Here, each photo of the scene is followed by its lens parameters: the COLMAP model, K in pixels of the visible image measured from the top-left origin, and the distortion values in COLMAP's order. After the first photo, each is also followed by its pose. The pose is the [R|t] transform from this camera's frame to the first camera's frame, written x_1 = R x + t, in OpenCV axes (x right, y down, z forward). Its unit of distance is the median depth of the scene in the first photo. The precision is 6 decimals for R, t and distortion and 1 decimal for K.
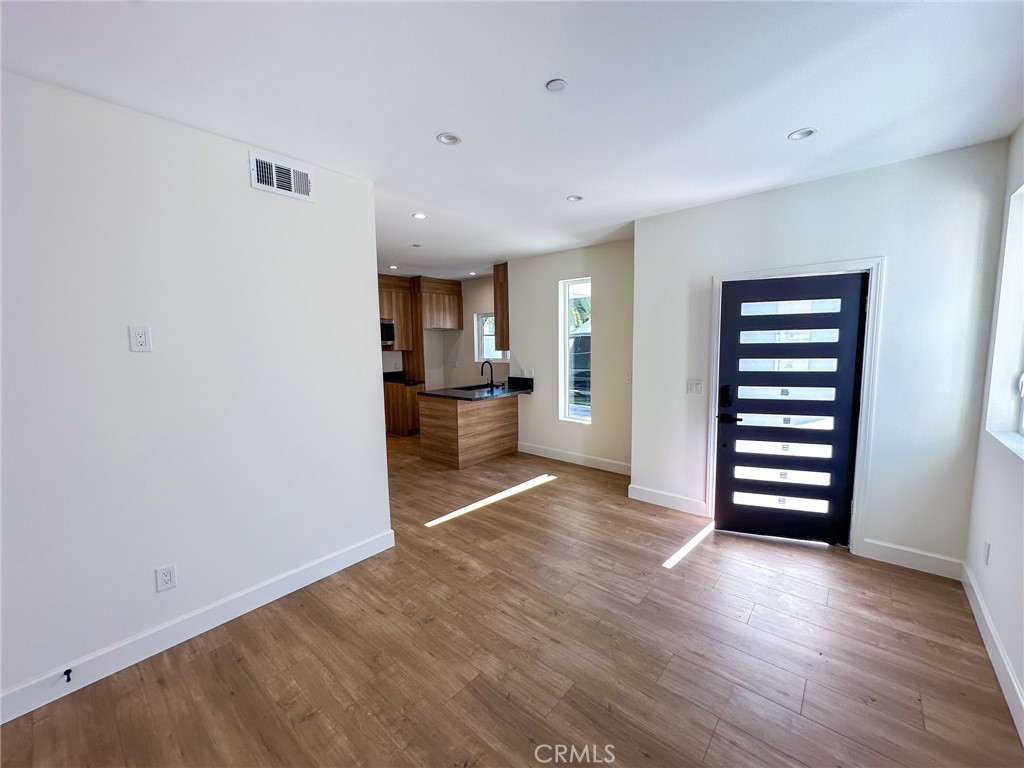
lens RADIAL K [[409.6, 0, 518.2], [0, 409.6, 383.4], [0, 0, 1]] dist [0.004207, -0.000036]
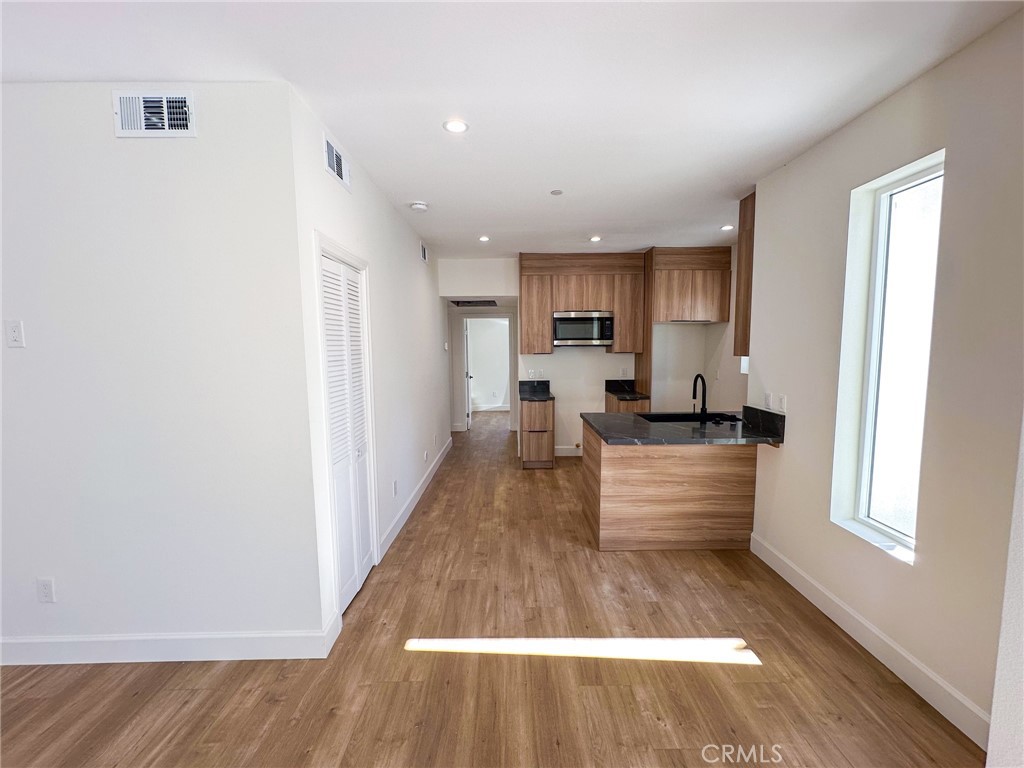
lens RADIAL K [[409.6, 0, 518.2], [0, 409.6, 383.4], [0, 0, 1]] dist [0.004207, -0.000036]
pose [[0.650864, 0.076691, -0.755311, 0.200700], [-0.079955, 0.996276, 0.032259, -0.042323], [0.754972, 0.039395, 0.654572, 0.469638]]
